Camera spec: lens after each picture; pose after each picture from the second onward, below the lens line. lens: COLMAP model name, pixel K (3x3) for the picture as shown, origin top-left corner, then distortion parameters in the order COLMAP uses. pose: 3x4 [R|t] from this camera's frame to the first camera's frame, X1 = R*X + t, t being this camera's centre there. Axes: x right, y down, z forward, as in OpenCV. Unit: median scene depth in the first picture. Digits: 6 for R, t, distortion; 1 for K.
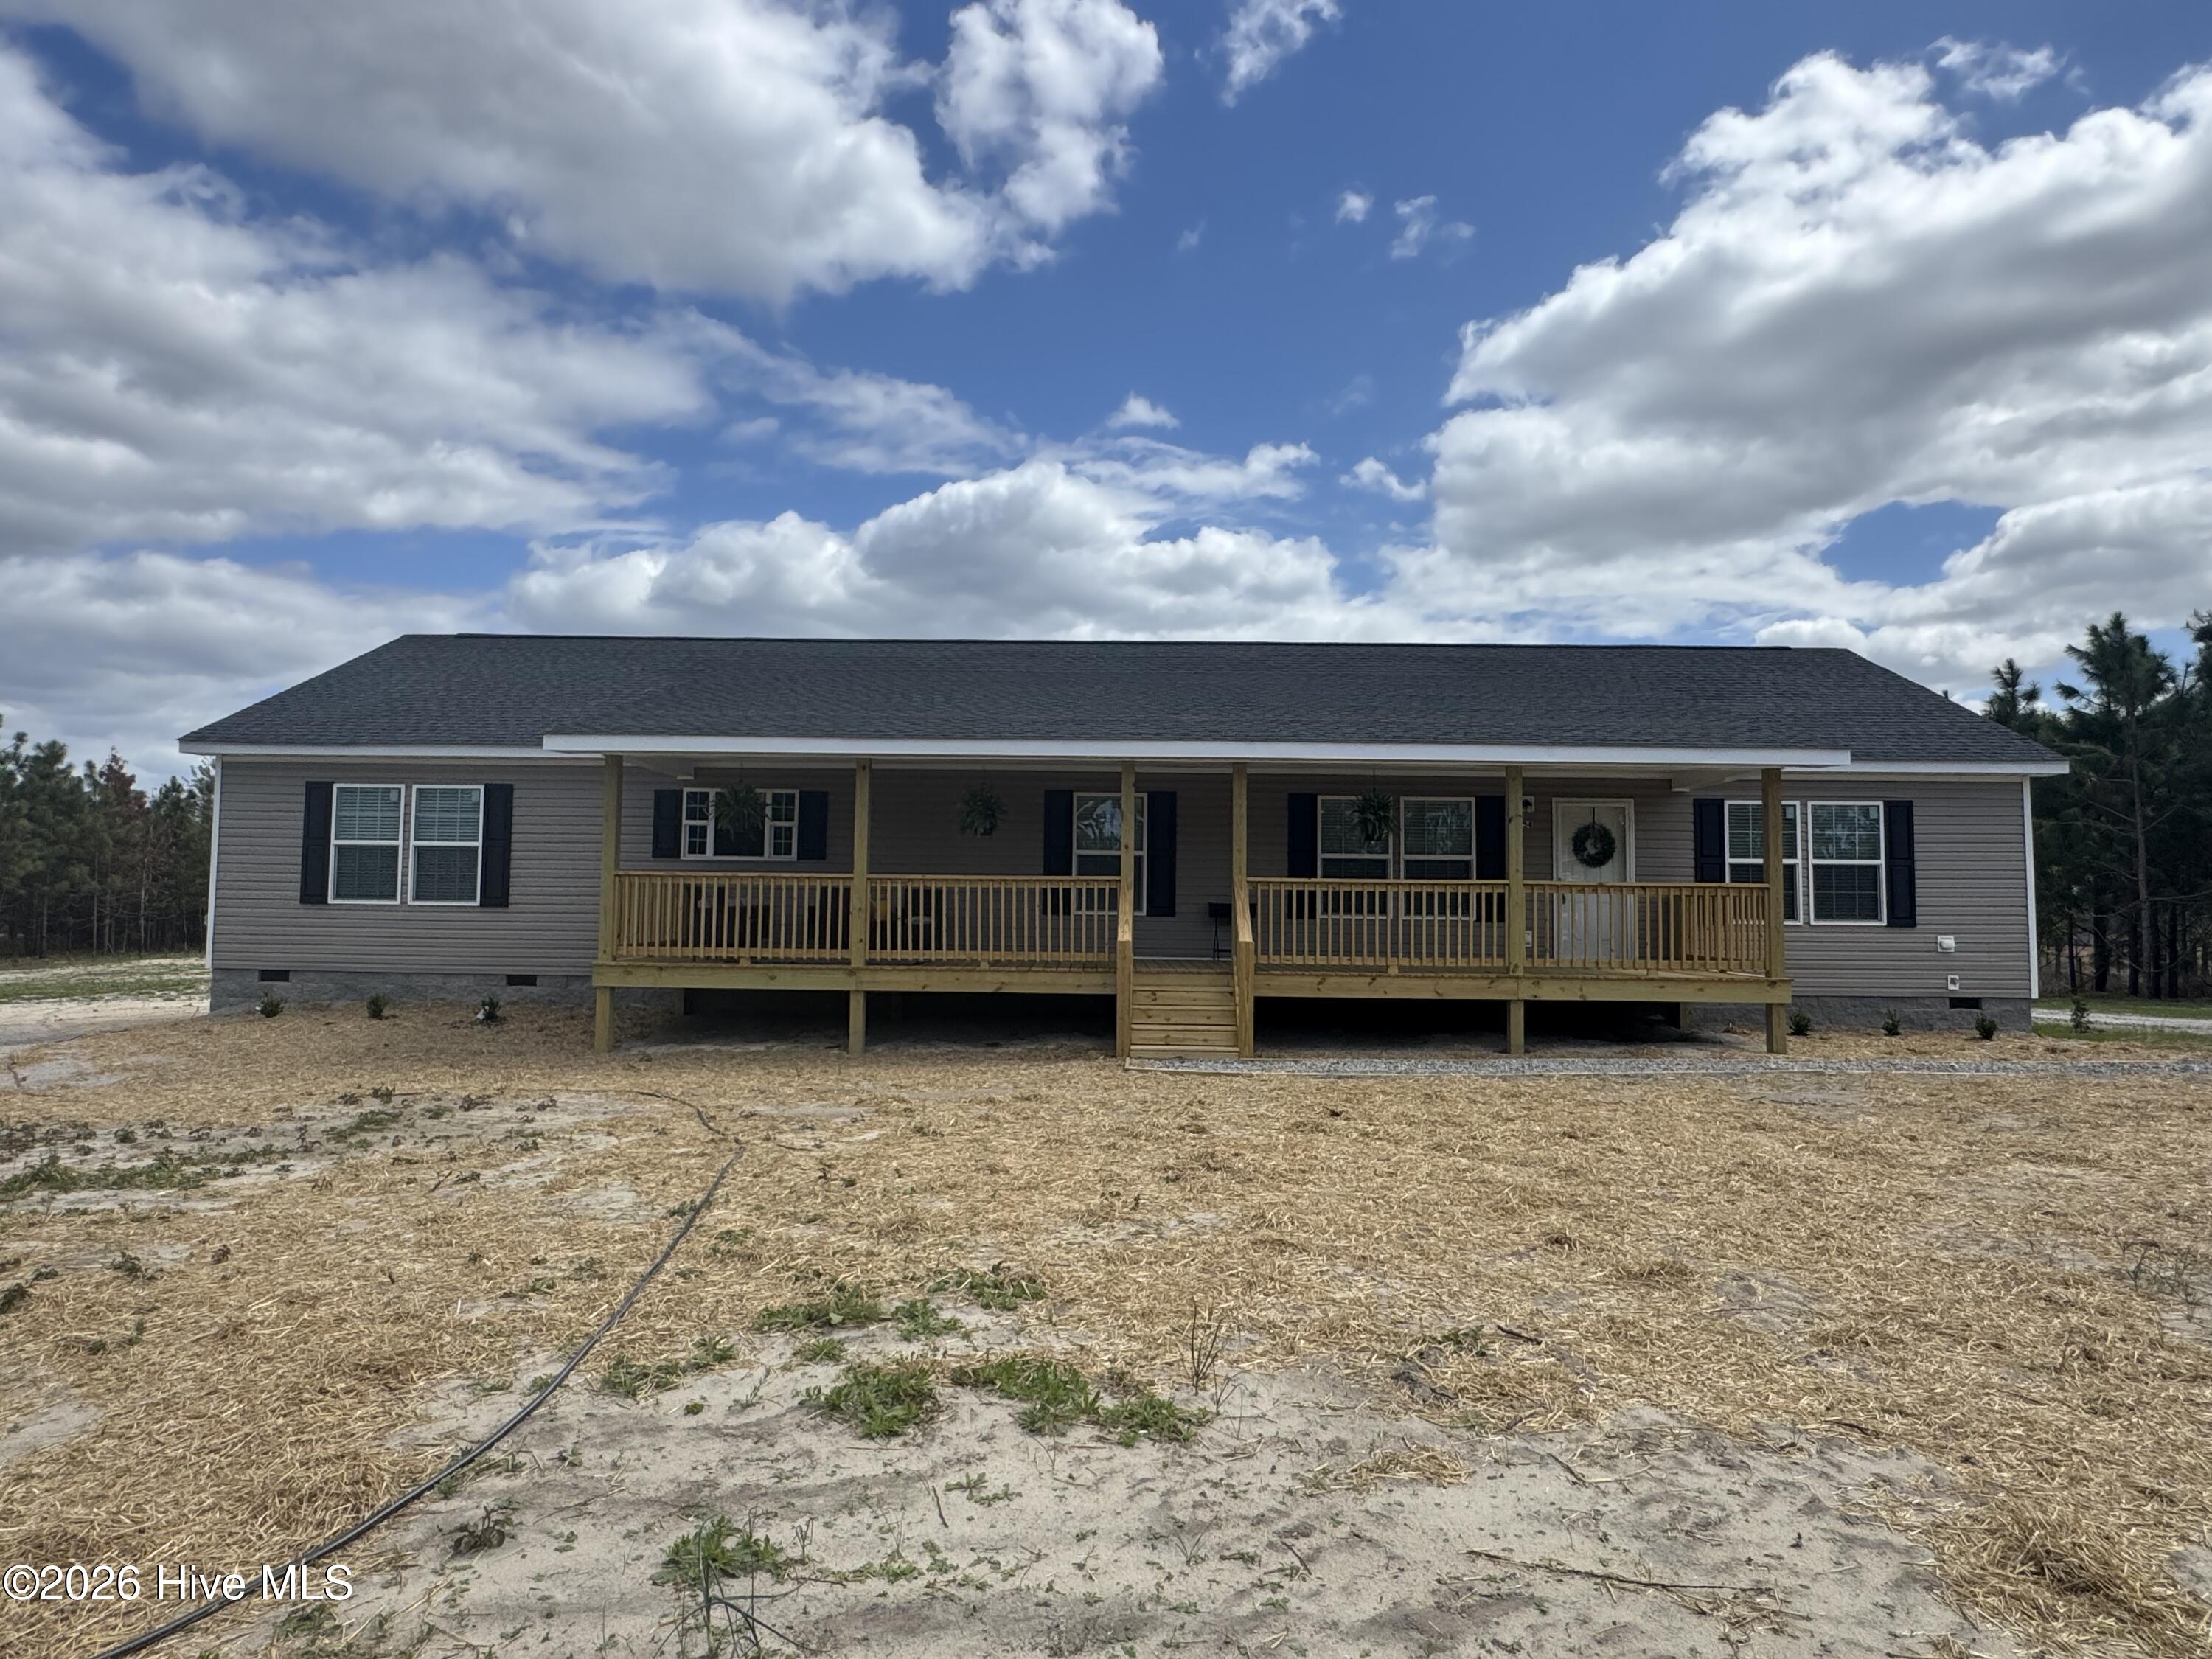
lens RADIAL K [[1240.1, 0, 1085.0], [0, 1240.1, 853.4], [0, 0, 1]] dist [0.003446, 0.002205]
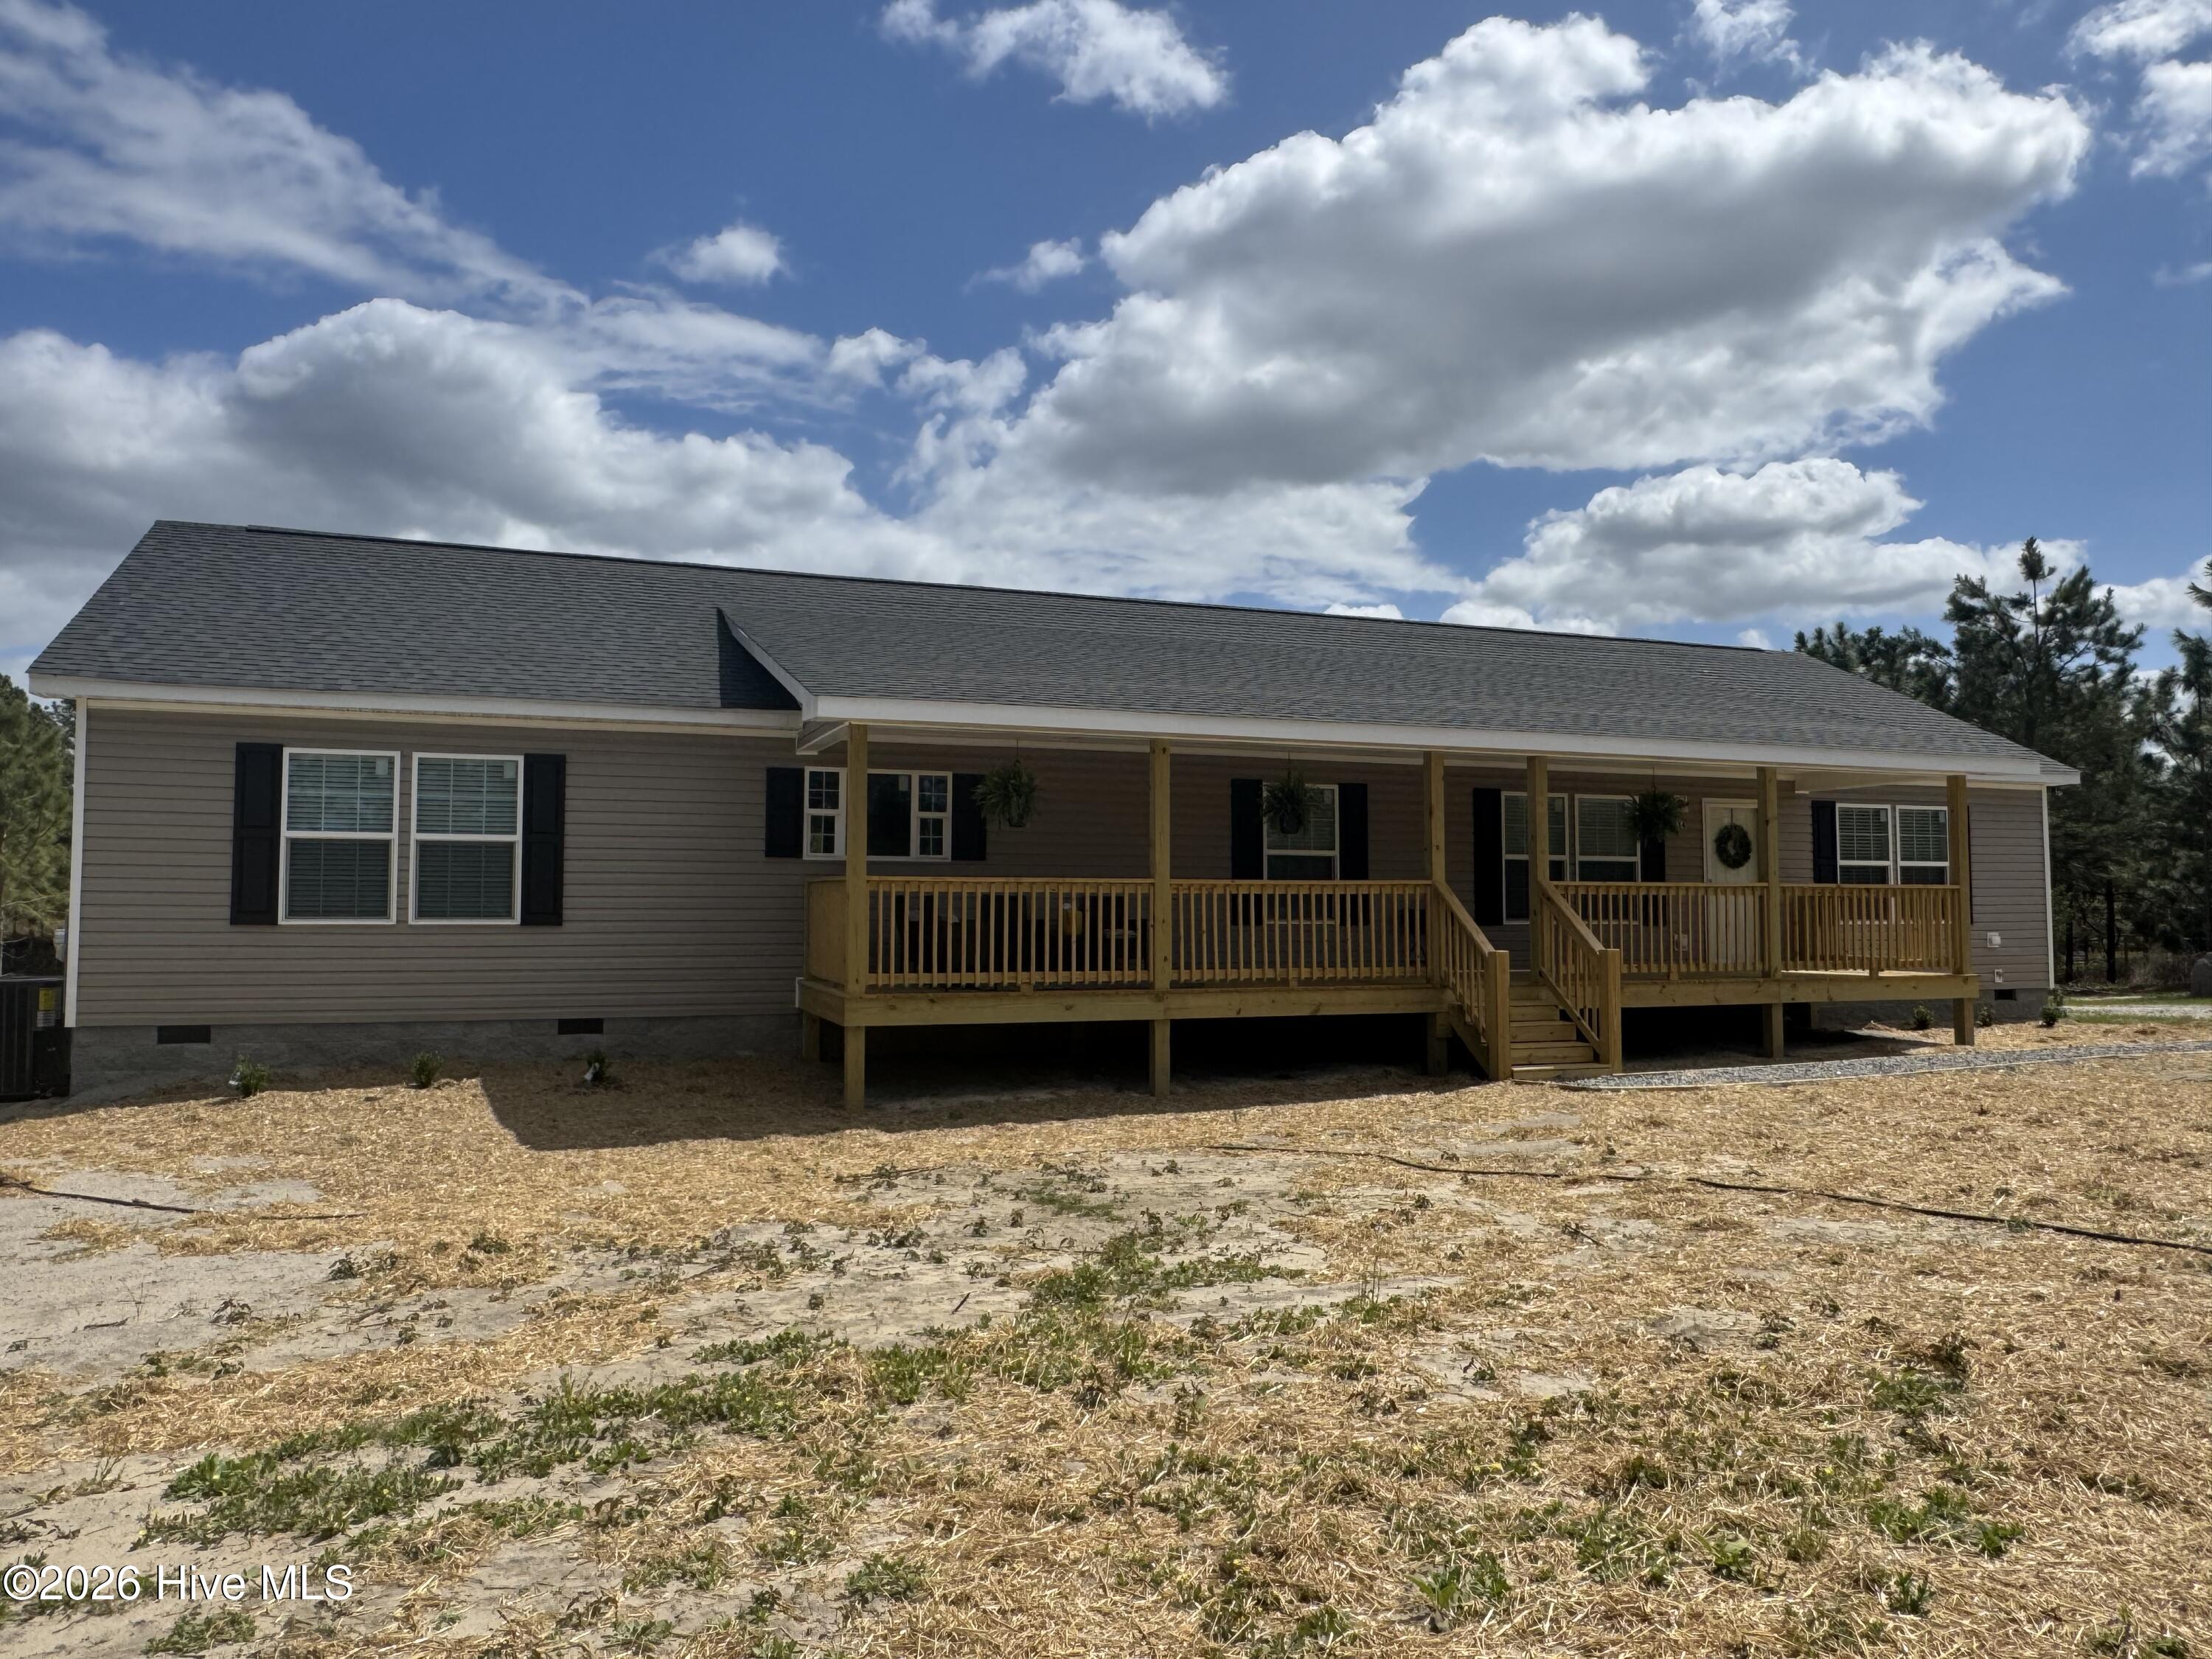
lens RADIAL K [[1588.7, 0, 1098.5], [0, 1588.7, 837.7], [0, 0, 1]] dist [0.000640, -0.012291]
pose [[0.924250, 0.006139, 0.381738, -0.524660], [-0.005088, 0.999980, -0.003761, -0.005975], [-0.381754, 0.001534, 0.924263, 0.027314]]
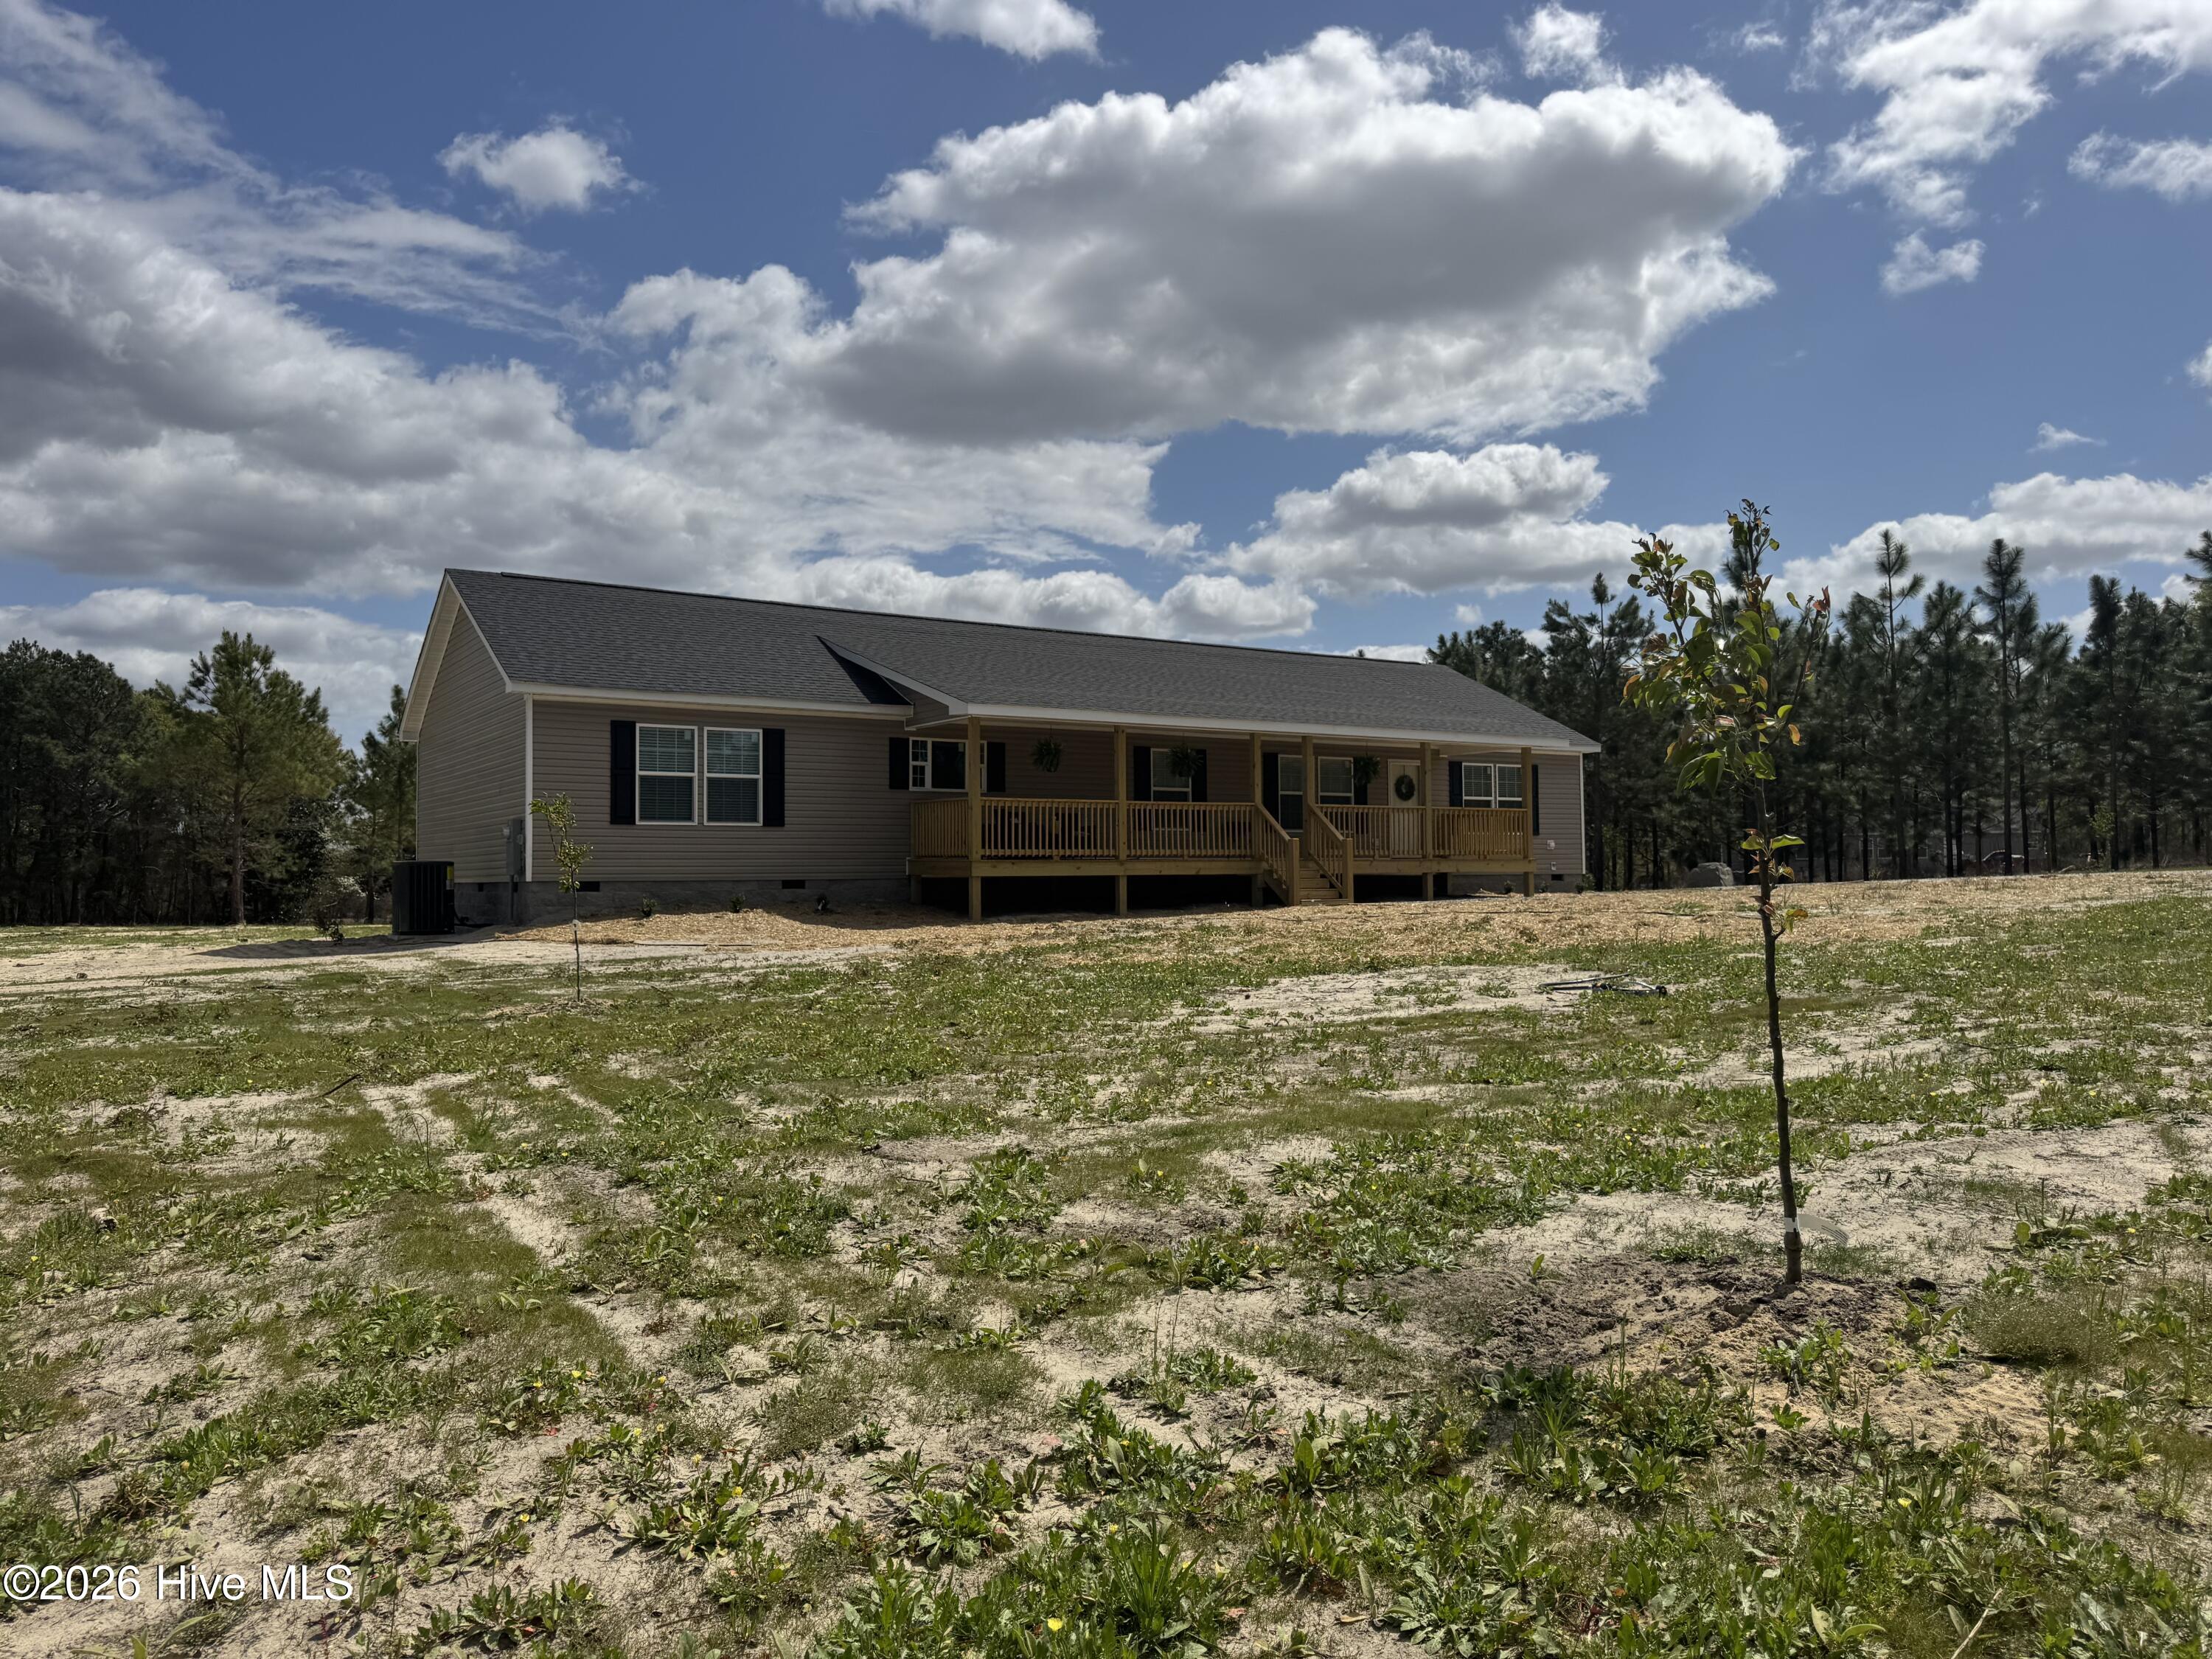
lens RADIAL K [[1588.7, 0, 1102.8], [0, 1588.7, 826.2], [0, 0, 1]] dist [0.000640, -0.012291]
pose [[0.825241, -0.002092, 0.564776, -1.098741], [-0.005376, 0.999919, 0.011559, 0.021877], [-0.564755, -0.012576, 0.825163, -0.510465]]
